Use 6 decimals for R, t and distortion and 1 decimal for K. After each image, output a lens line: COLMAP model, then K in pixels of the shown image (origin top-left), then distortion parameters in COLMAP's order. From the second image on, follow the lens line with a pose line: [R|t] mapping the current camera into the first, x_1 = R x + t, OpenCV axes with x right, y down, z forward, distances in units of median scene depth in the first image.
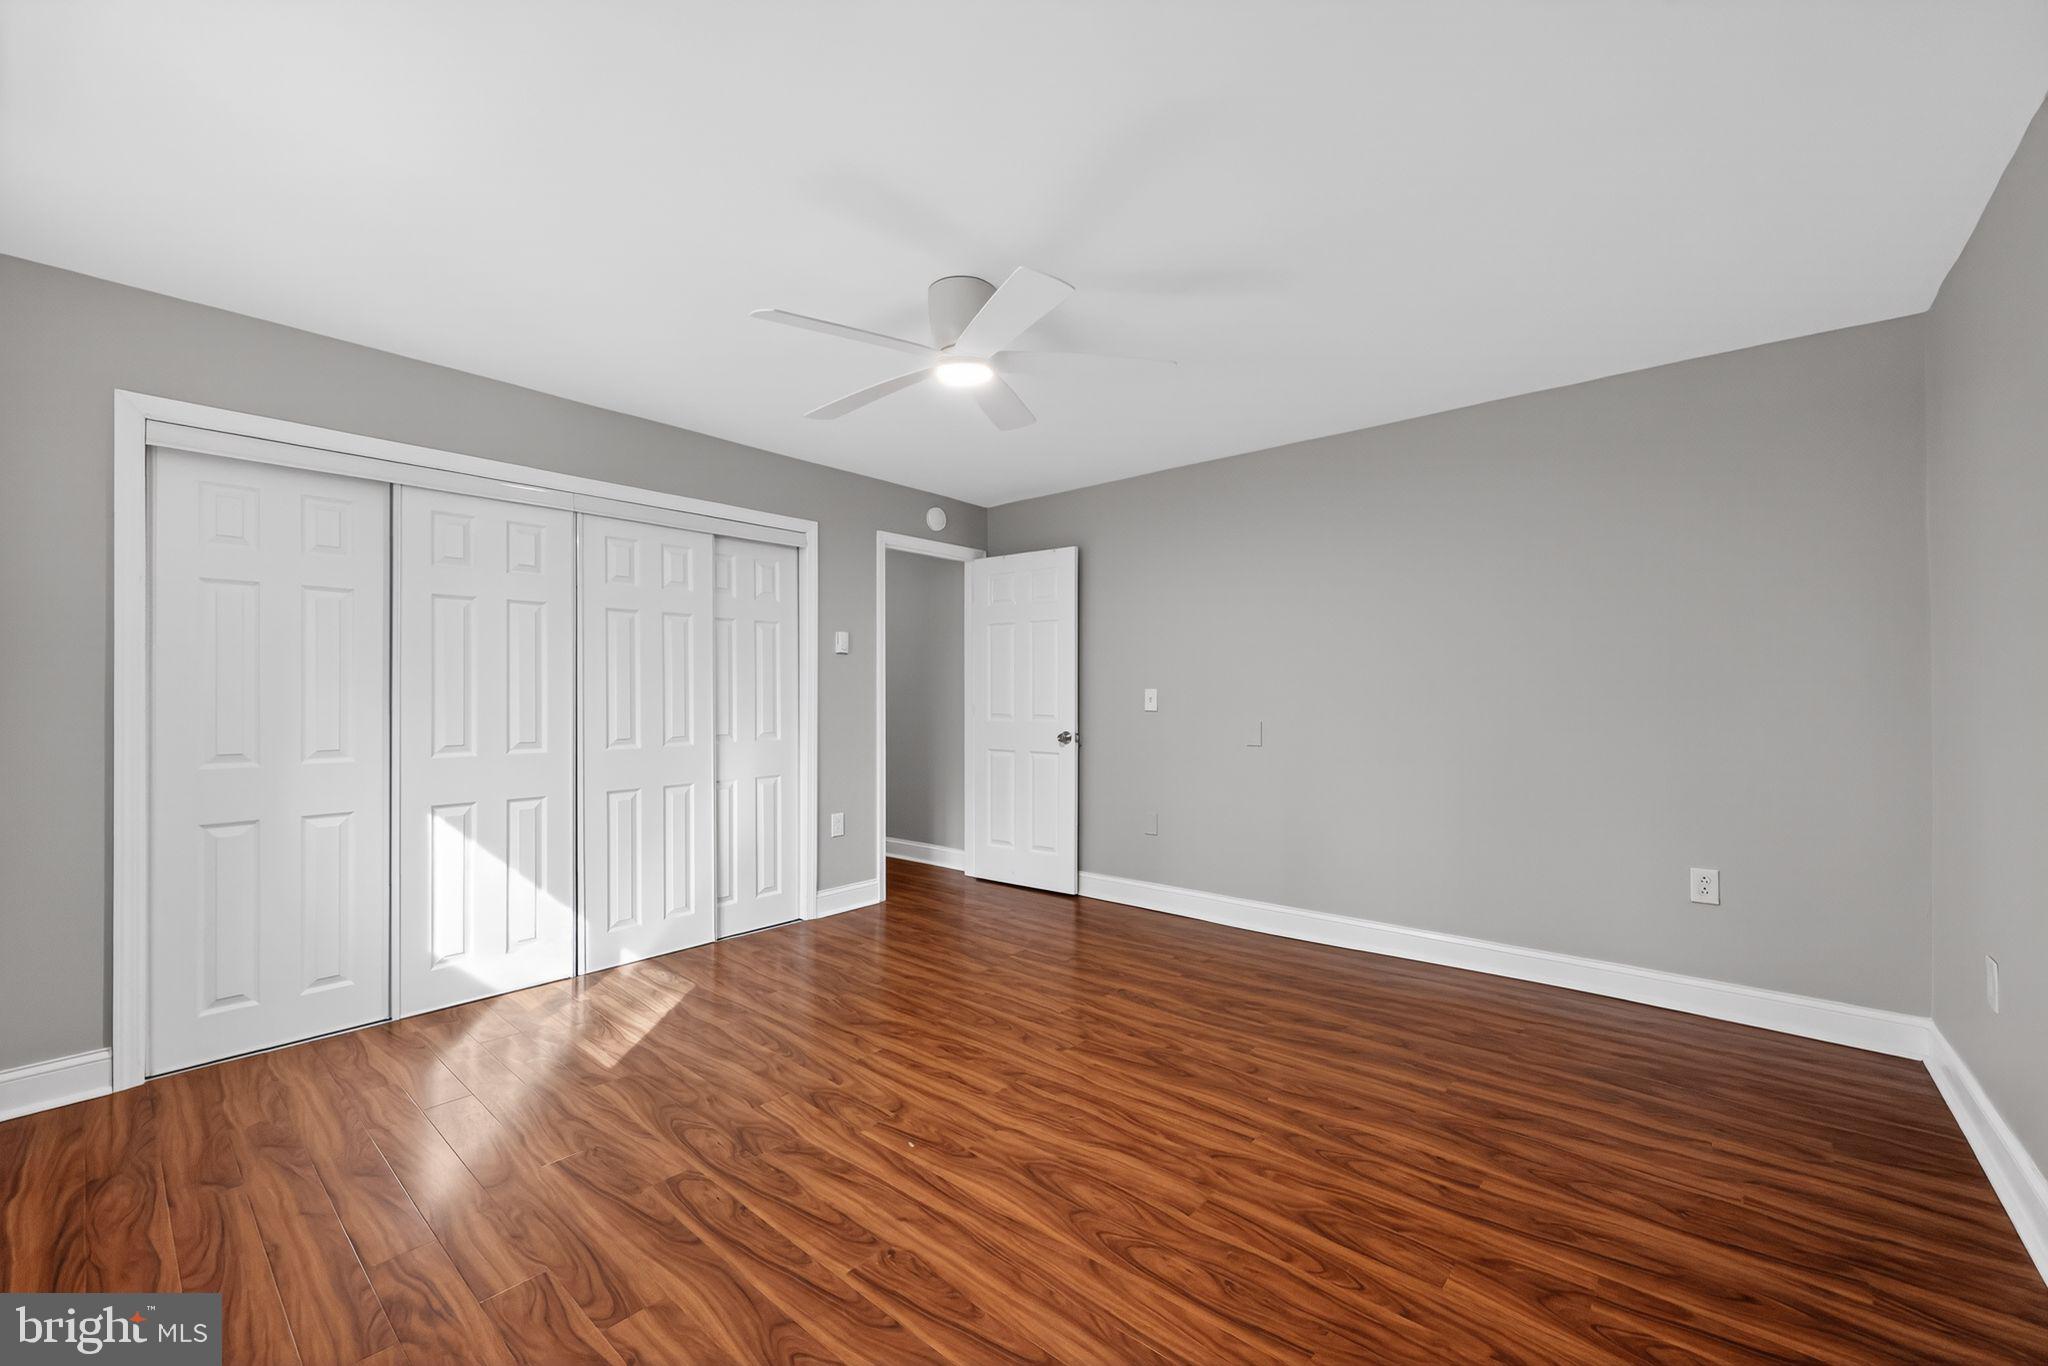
lens RADIAL K [[815.8, 0, 1011.4], [0, 815.8, 686.5], [0, 0, 1]] dist [0.000970, 0.000307]
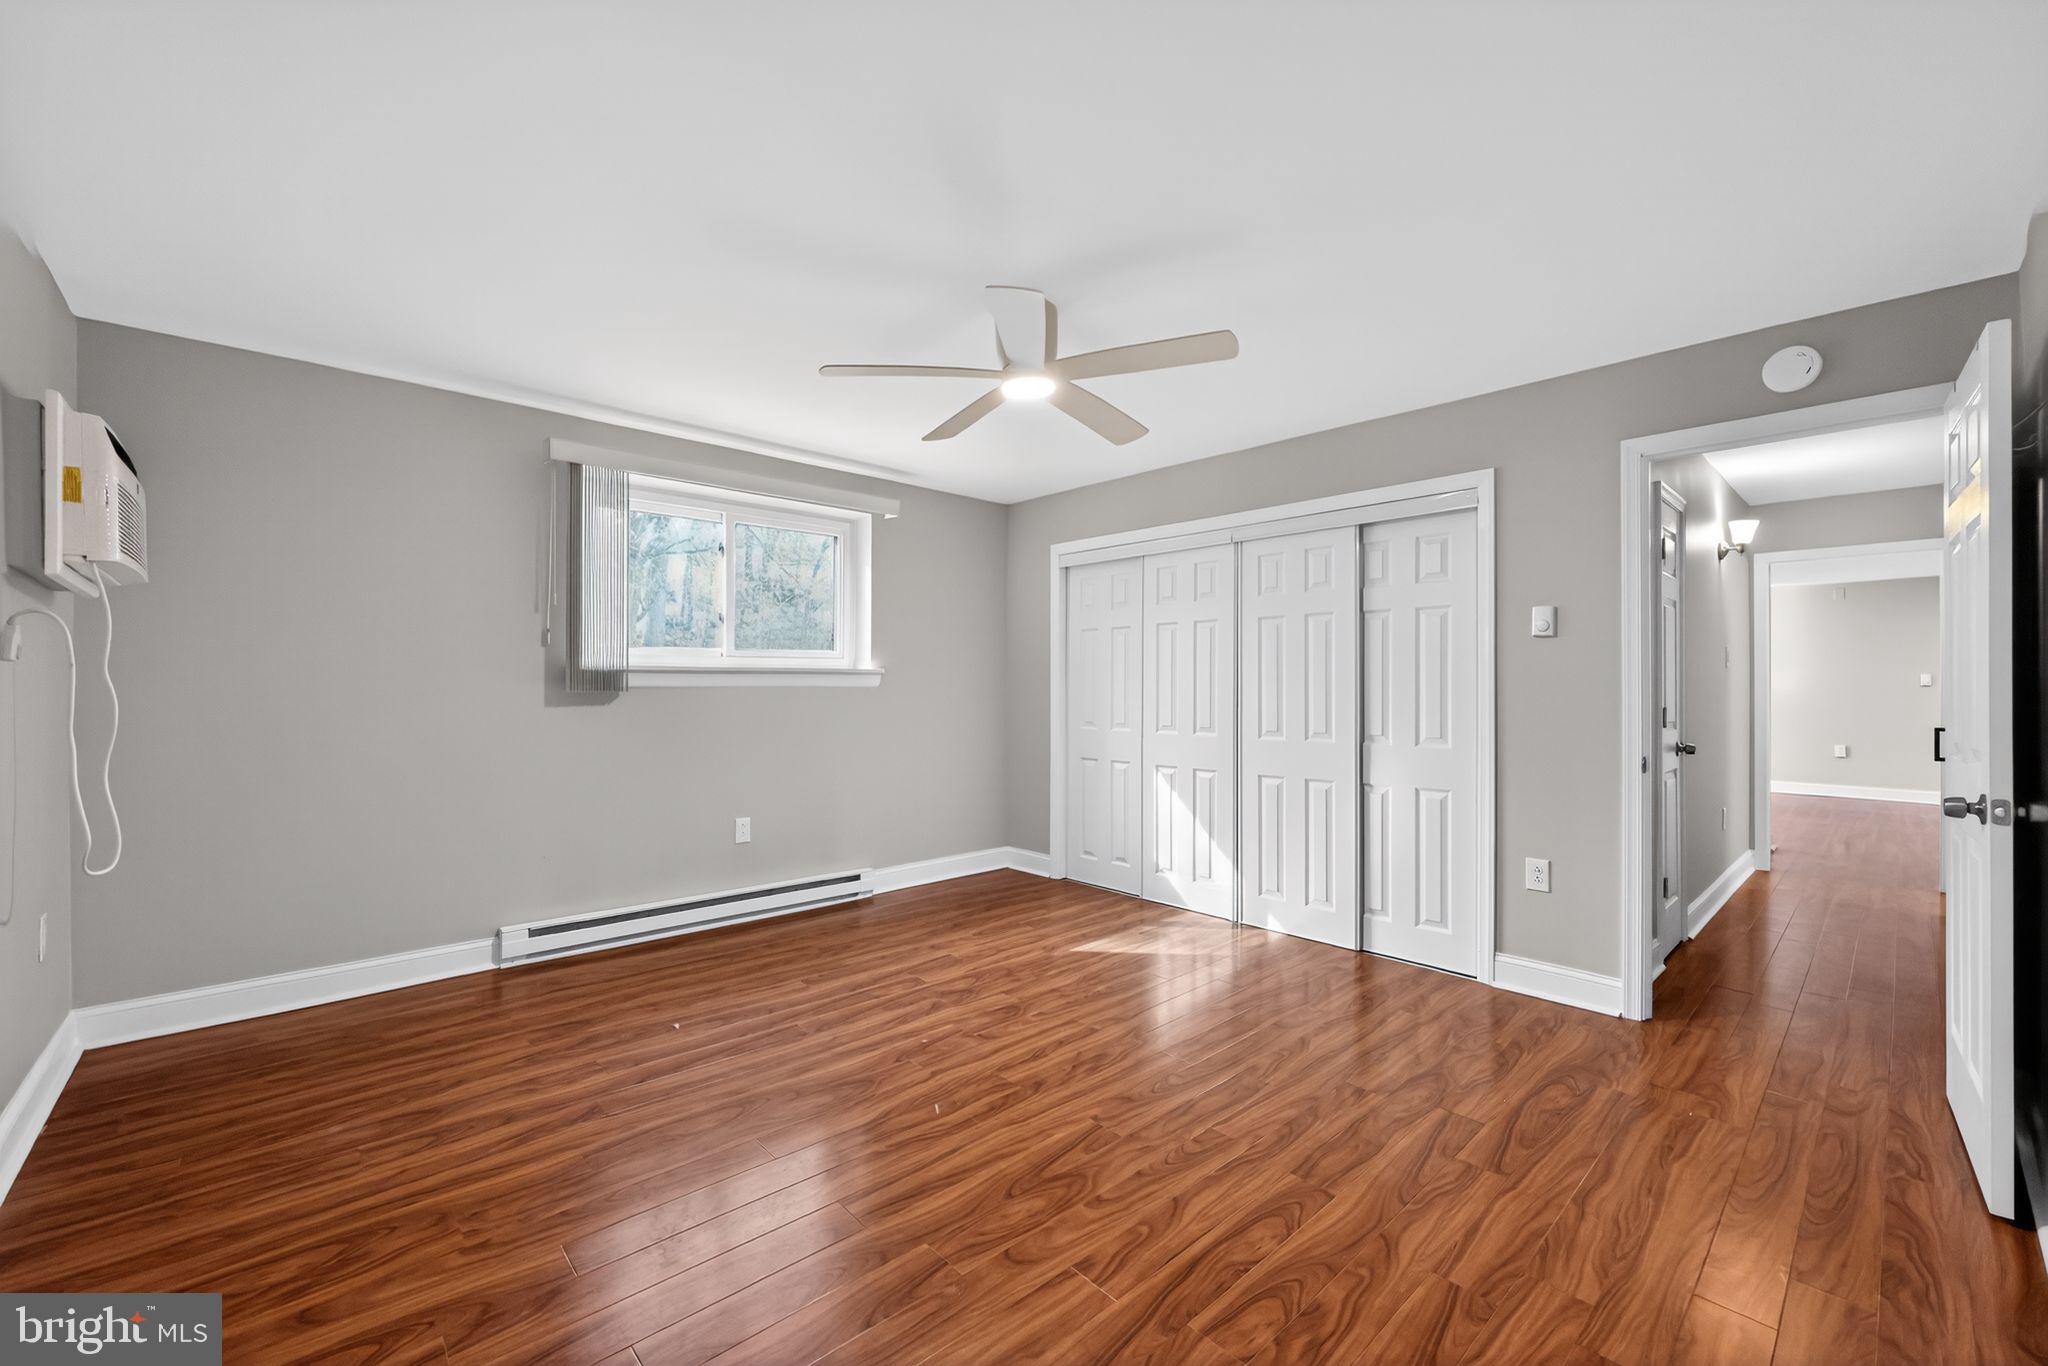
lens RADIAL K [[815.8, 0, 1011.4], [0, 815.8, 686.5], [0, 0, 1]] dist [0.000970, 0.000307]
pose [[-0.110208, 0.000521, -0.993908, 0.996512], [0.006321, 0.999980, -0.000177, 0.000882], [0.993888, -0.006302, -0.110209, 1.112746]]
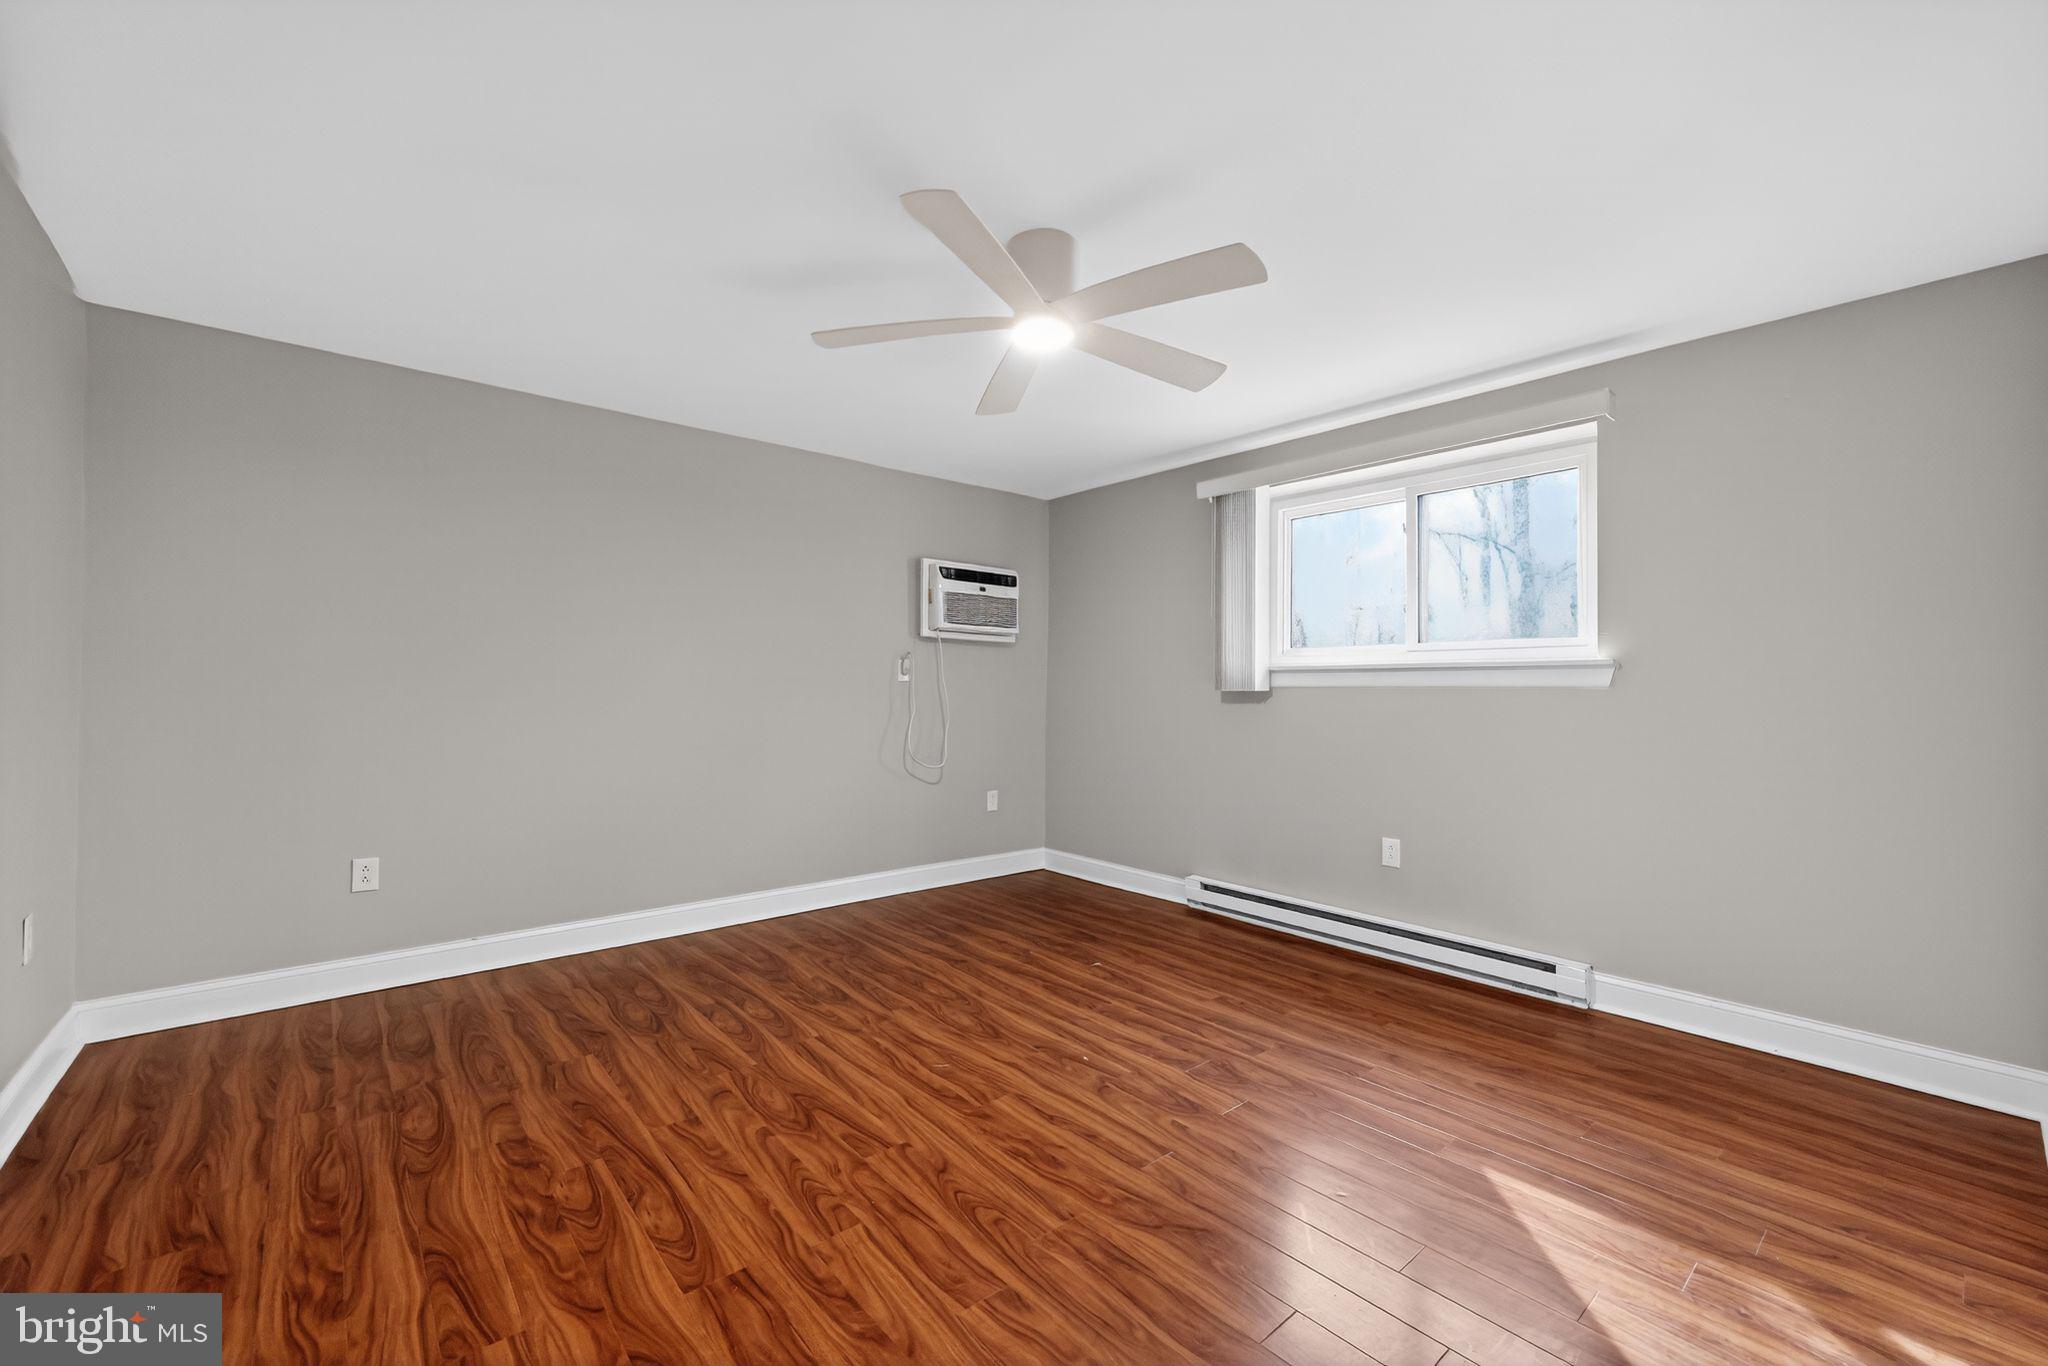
lens RADIAL K [[830.6, 0, 1018.8], [0, 830.6, 694.4], [0, 0, 1]] dist [0.001687, 0.000337]
pose [[-0.990186, -0.009219, 0.139452, -0.166333], [-0.009933, 0.999941, -0.004423, 0.022830], [-0.139403, -0.005765, -0.990219, 1.946529]]
